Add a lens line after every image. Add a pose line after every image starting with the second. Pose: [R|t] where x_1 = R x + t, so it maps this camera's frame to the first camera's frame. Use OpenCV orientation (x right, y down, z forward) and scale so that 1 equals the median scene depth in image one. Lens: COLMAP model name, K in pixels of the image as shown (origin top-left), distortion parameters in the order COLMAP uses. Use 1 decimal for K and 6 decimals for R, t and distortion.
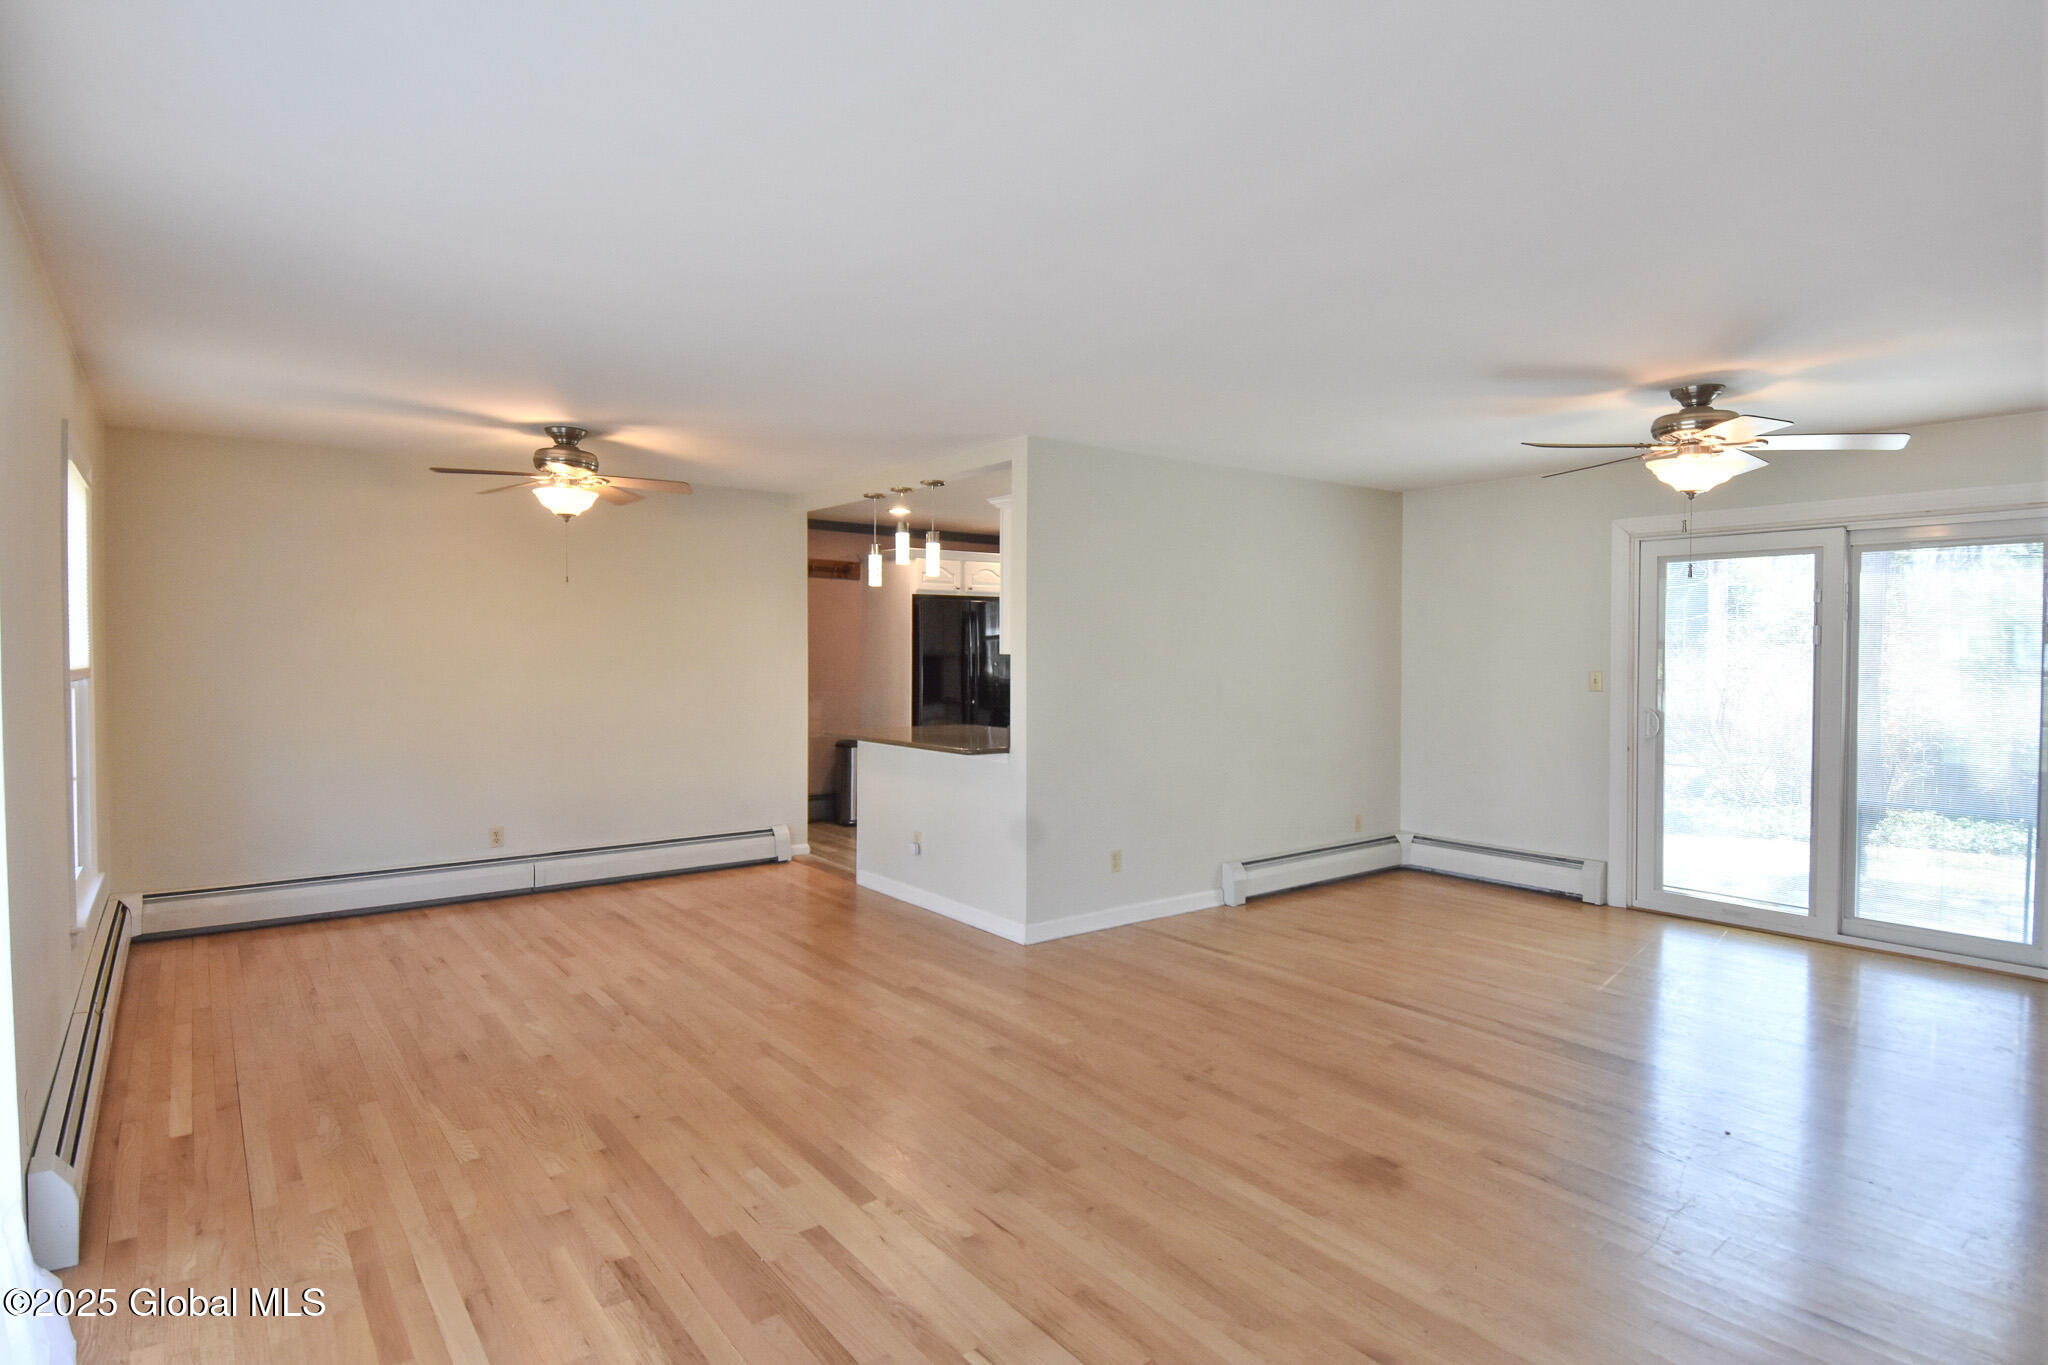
lens RADIAL K [[1071.8, 0, 1028.4], [0, 1071.8, 663.2], [0, 0, 1]] dist [0.017441, -0.018016]
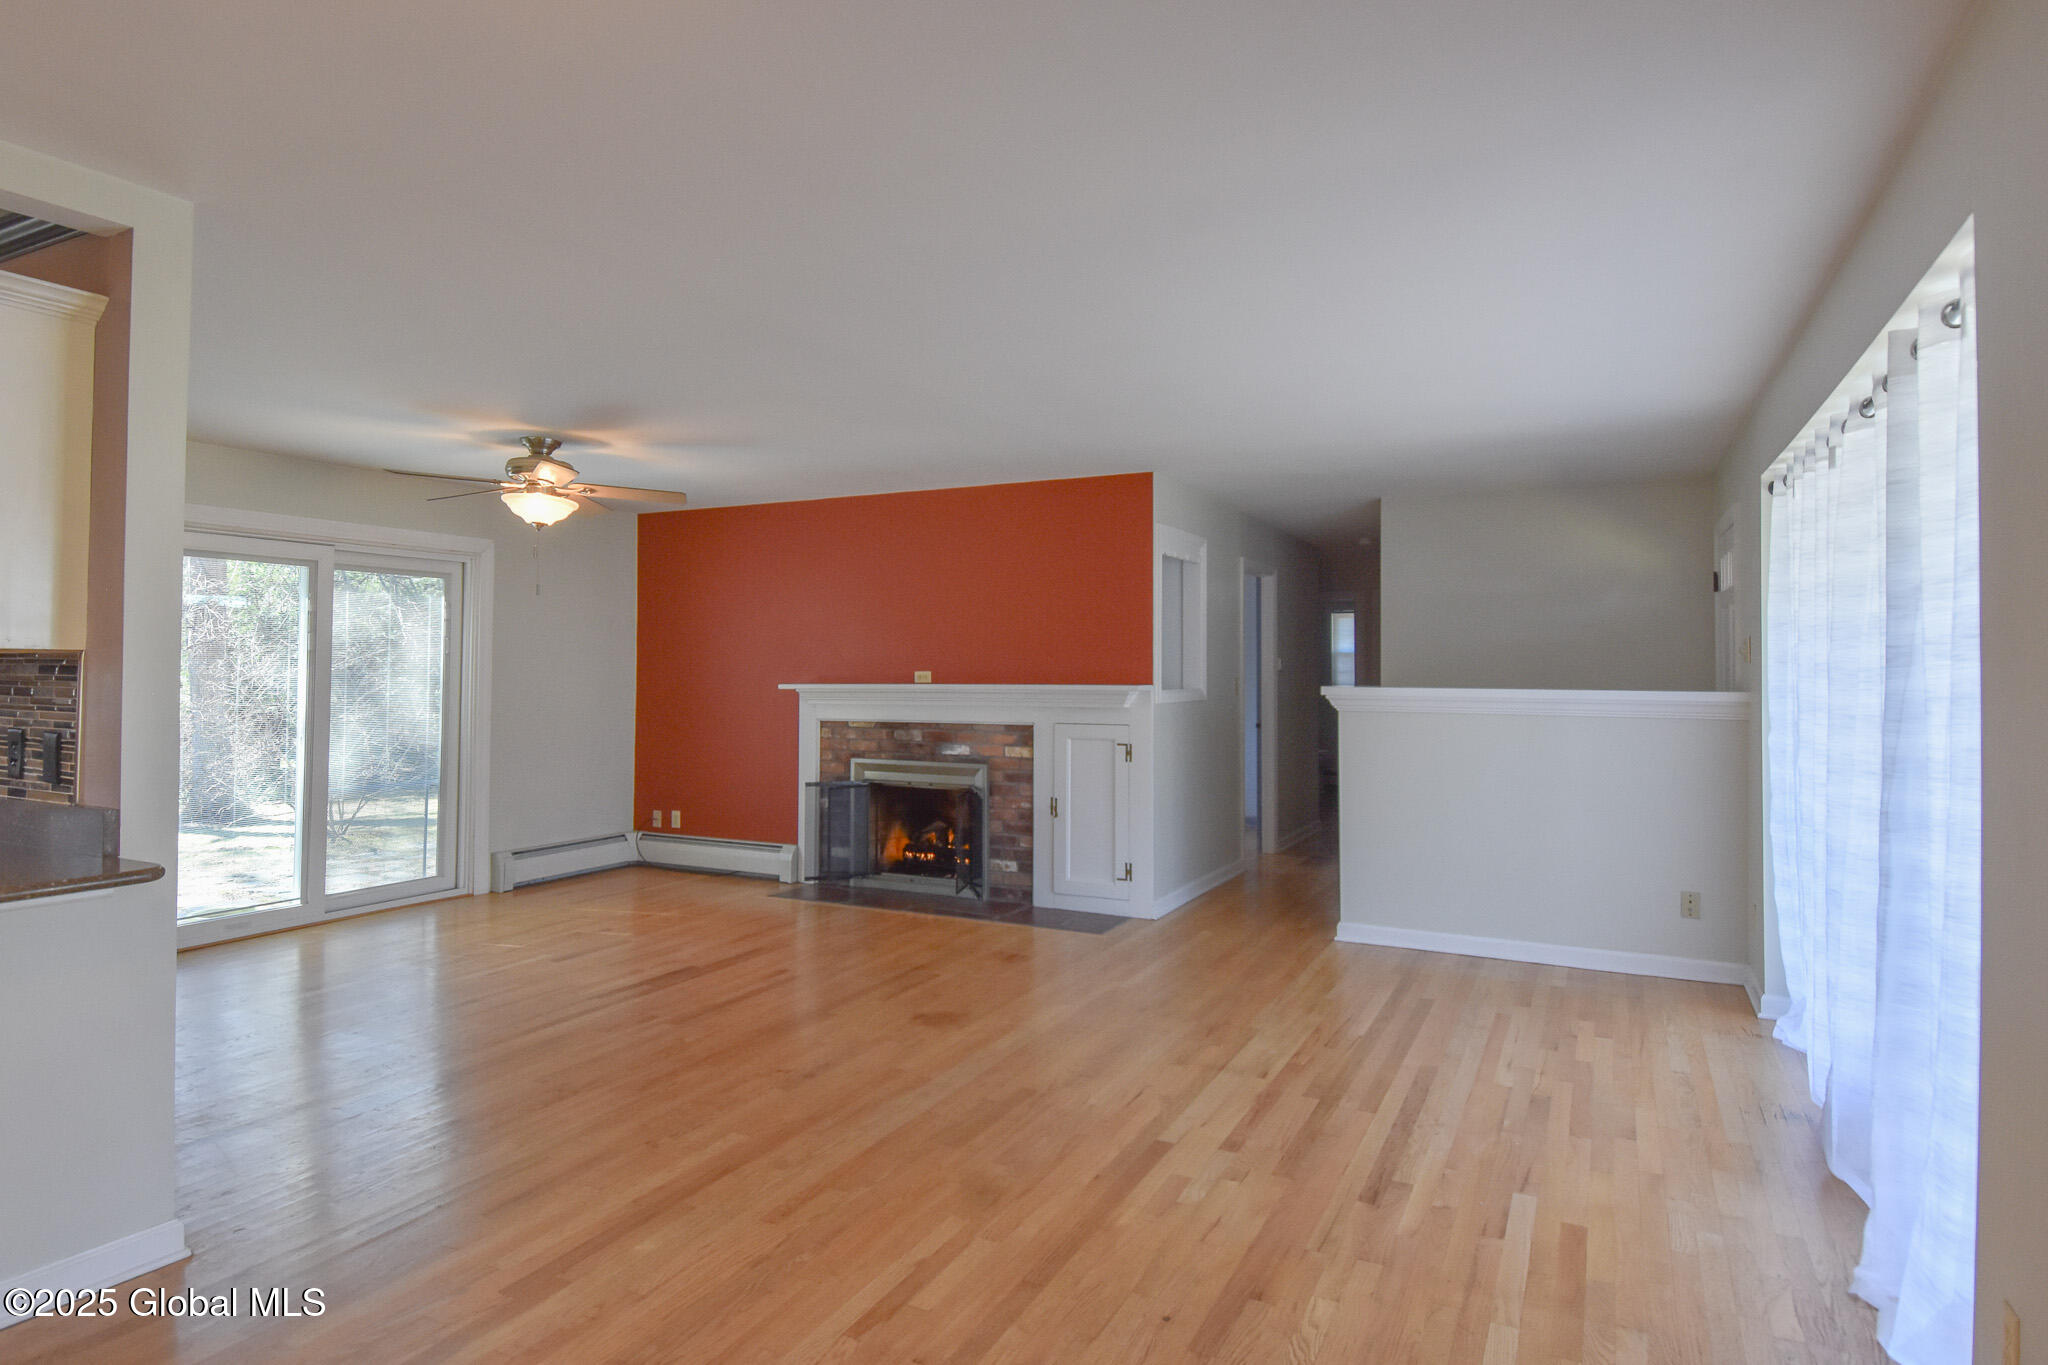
lens RADIAL K [[1071.8, 0, 1022.6], [0, 1071.8, 668.8], [0, 0, 1]] dist [0.017441, -0.018016]
pose [[-0.404560, -0.002885, 0.914507, -0.601394], [0.004605, 0.999976, 0.005192, -0.002675], [-0.914500, 0.006312, -0.404537, 0.852821]]
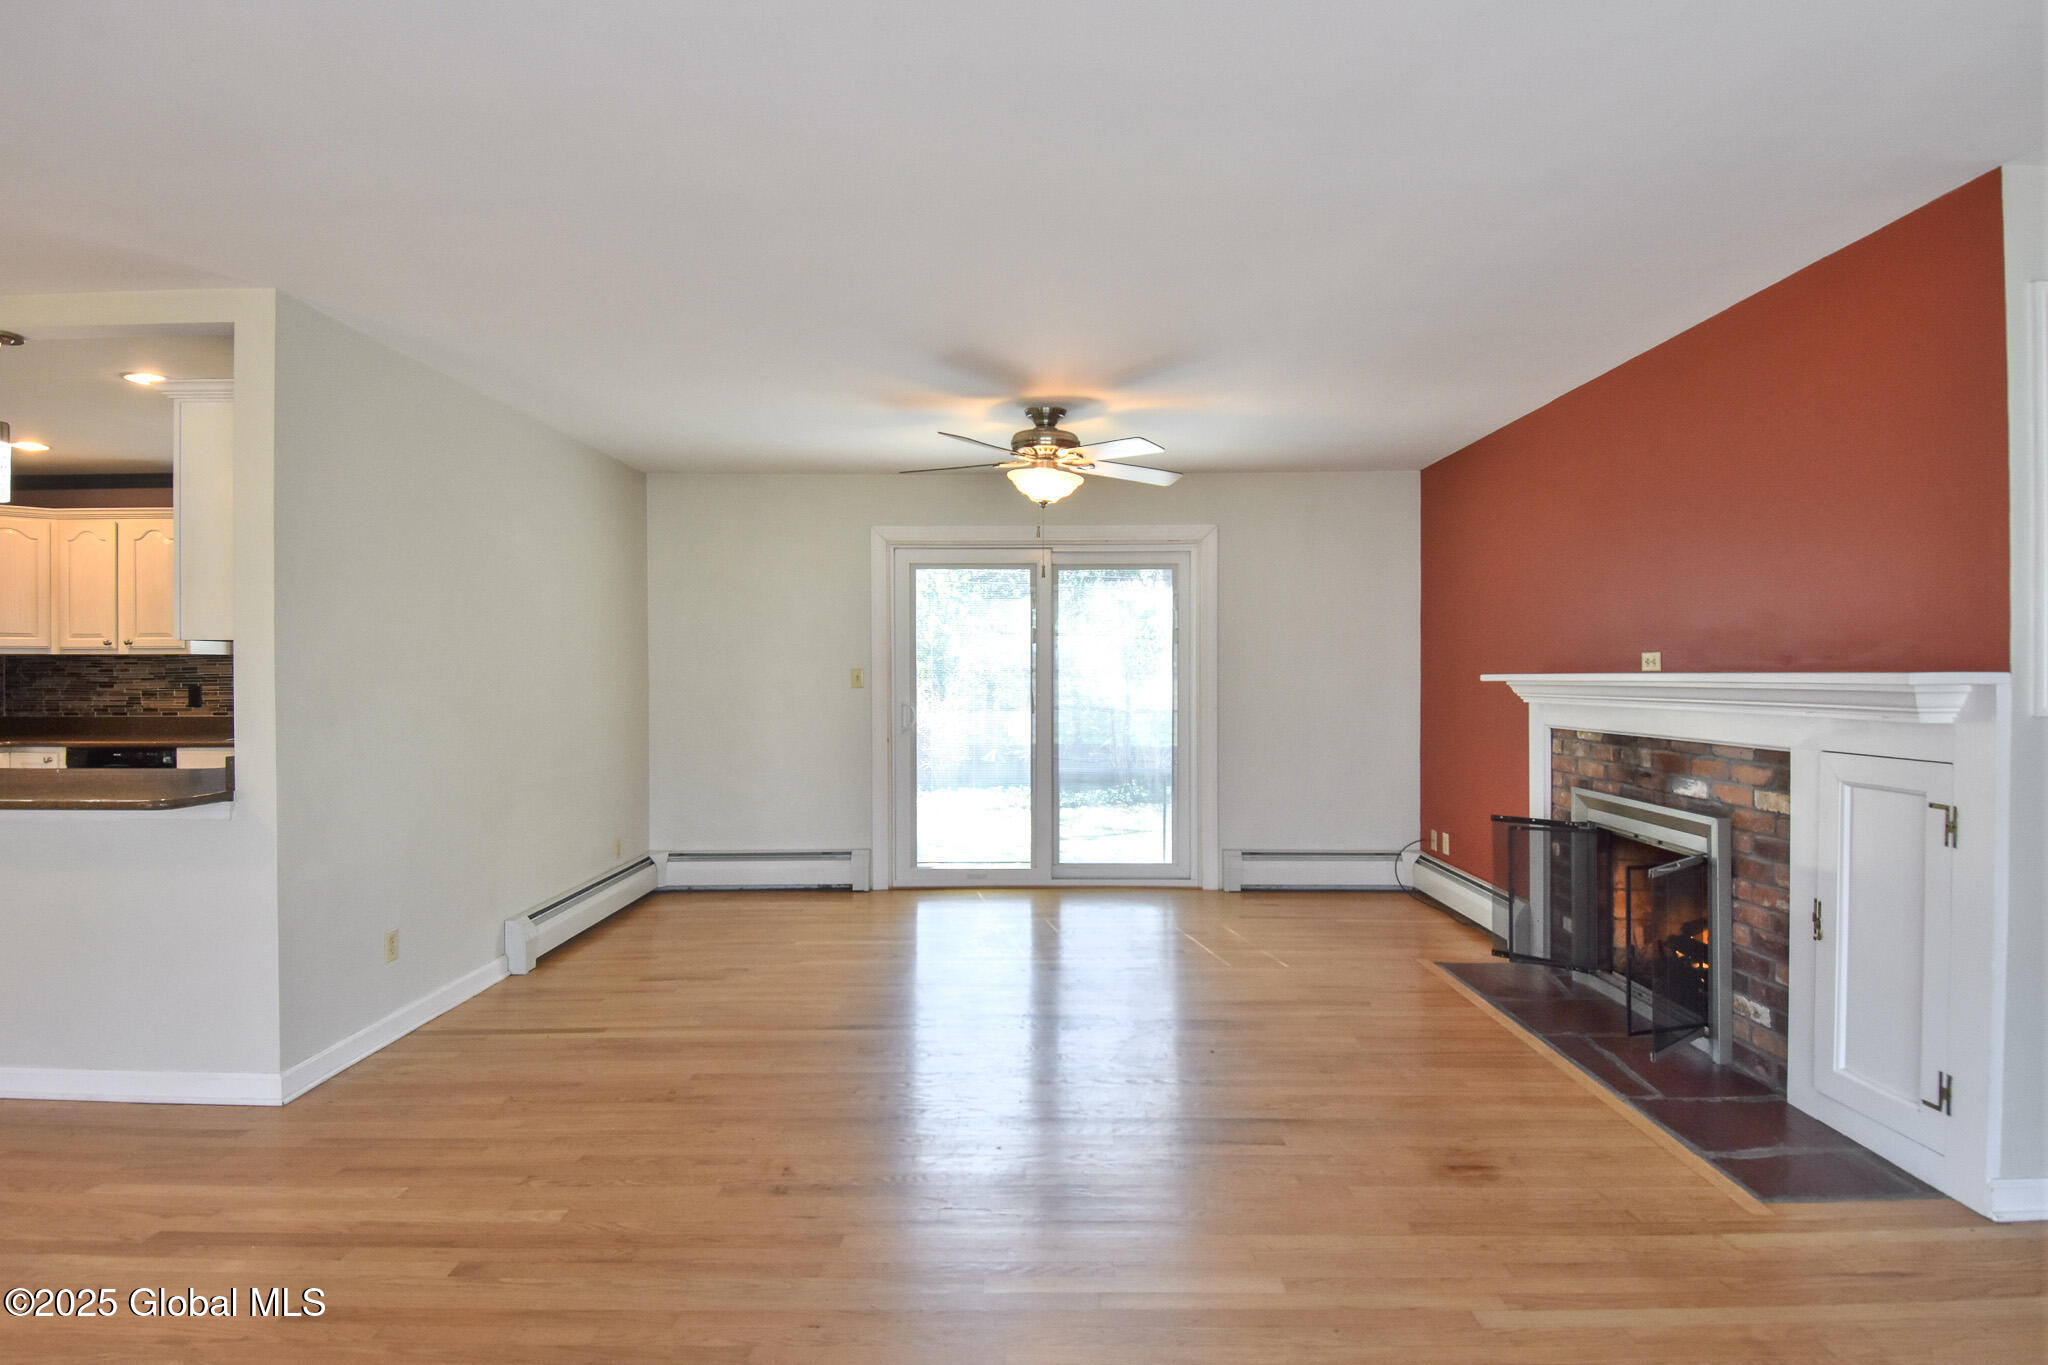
lens RADIAL K [[1071.8, 0, 1039.1], [0, 1071.8, 682.3], [0, 0, 1]] dist [0.017441, -0.018016]
pose [[0.611184, -0.015767, 0.791331, -0.234584], [0.014005, 0.999860, 0.009104, 0.016155], [-0.791364, 0.005518, 0.611320, 0.272654]]
